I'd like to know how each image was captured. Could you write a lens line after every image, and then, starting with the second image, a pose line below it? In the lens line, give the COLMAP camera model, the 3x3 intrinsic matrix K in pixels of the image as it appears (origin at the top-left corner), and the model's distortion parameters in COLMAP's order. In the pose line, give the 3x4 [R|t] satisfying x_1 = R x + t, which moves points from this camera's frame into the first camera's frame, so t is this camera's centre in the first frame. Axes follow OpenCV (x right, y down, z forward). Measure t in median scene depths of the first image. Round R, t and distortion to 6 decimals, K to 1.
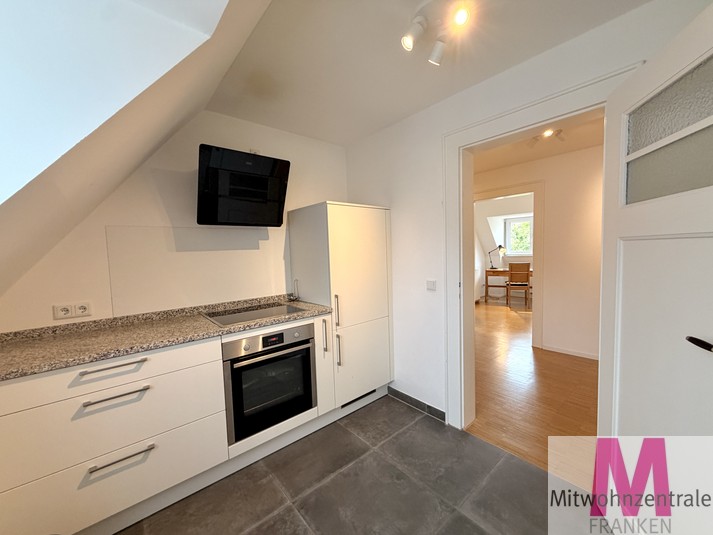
lens RADIAL K [[284.2, 0, 356.2], [0, 284.2, 266.6], [0, 0, 1]] dist [-0.000902, 0.000170]
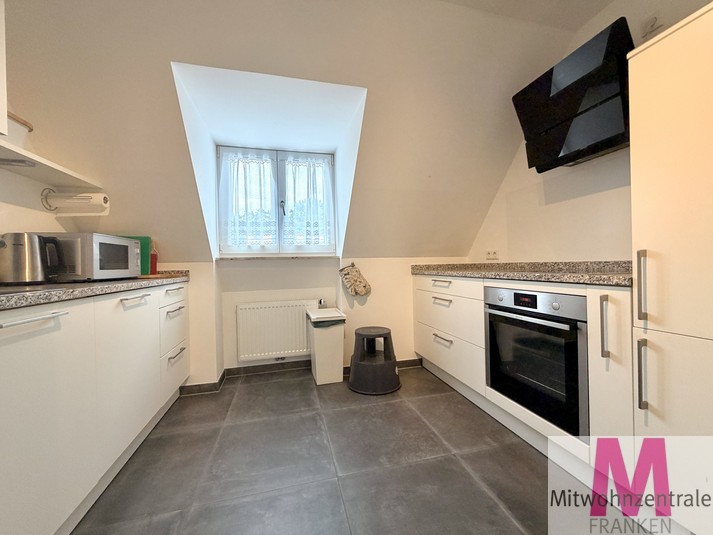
lens RADIAL K [[284.2, 0, 355.6], [0, 284.2, 267.8], [0, 0, 1]] dist [-0.000902, 0.000170]
pose [[-0.446153, 0.052665, -0.893406, 0.690420], [-0.017484, 0.997564, 0.067536, 0.133226], [0.894786, 0.045752, -0.444145, 1.011957]]
